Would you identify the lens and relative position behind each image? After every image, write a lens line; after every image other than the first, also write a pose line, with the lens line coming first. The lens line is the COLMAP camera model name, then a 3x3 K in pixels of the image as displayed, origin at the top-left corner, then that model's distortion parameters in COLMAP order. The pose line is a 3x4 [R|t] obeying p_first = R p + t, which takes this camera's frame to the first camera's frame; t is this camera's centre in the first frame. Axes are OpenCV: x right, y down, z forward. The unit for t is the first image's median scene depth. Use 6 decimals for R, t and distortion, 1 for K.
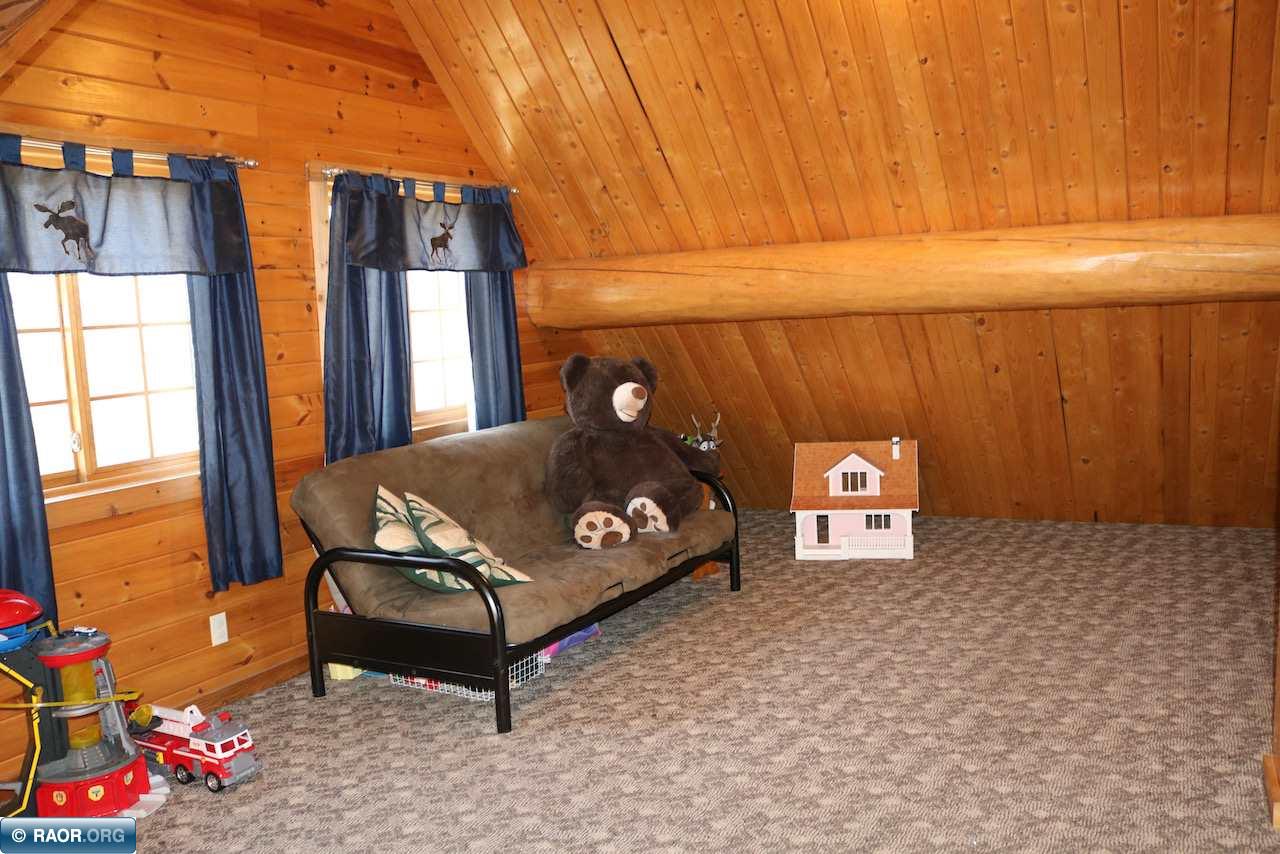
lens RADIAL K [[1083.0, 0, 643.2], [0, 1083.0, 428.7], [0, 0, 1]] dist [-0.009894, -0.004174]
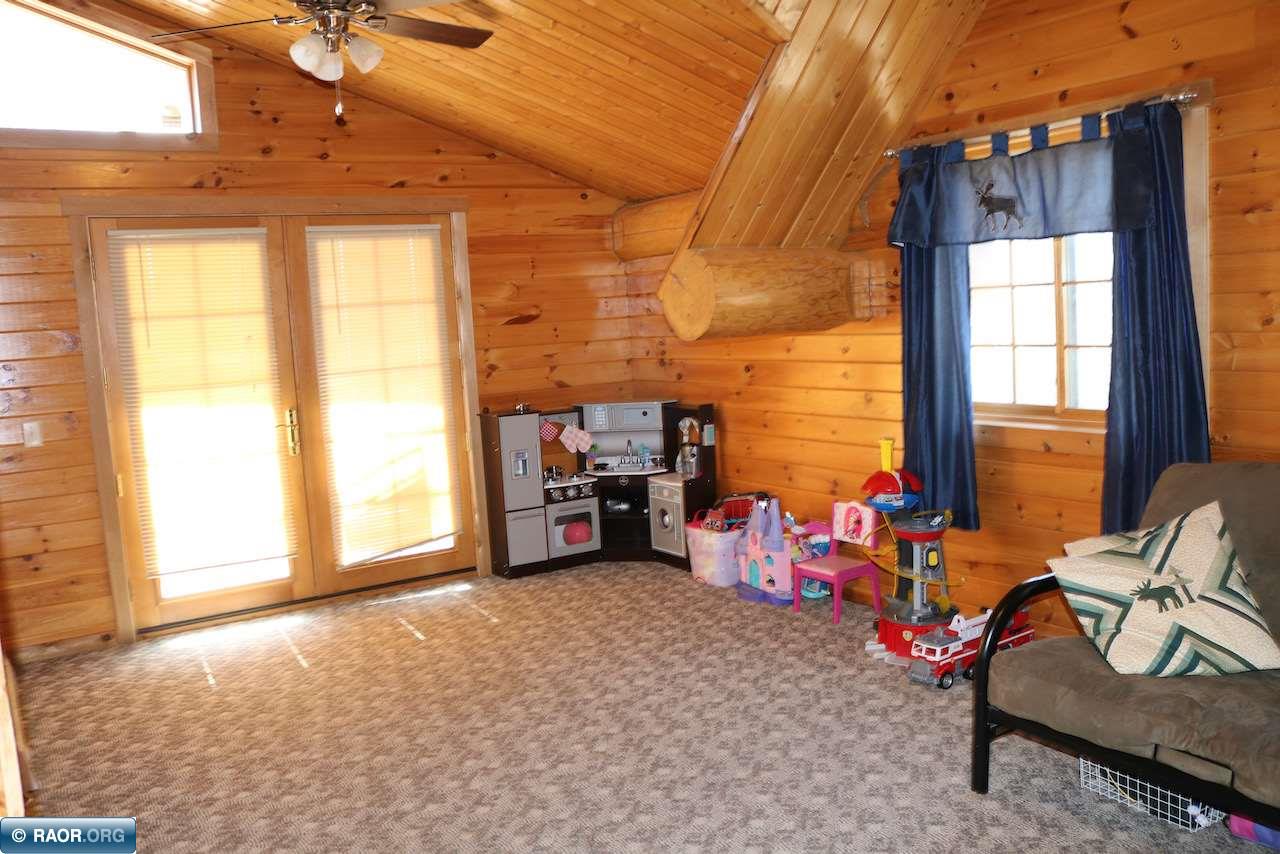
lens RADIAL K [[1083.0, 0, 642.4], [0, 1083.0, 420.5], [0, 0, 1]] dist [-0.009894, -0.004174]
pose [[-0.473585, 0.158719, -0.866329, 0.743602], [-0.022493, 0.981128, 0.192047, -0.172570], [0.880461, 0.110437, -0.461078, 1.236114]]
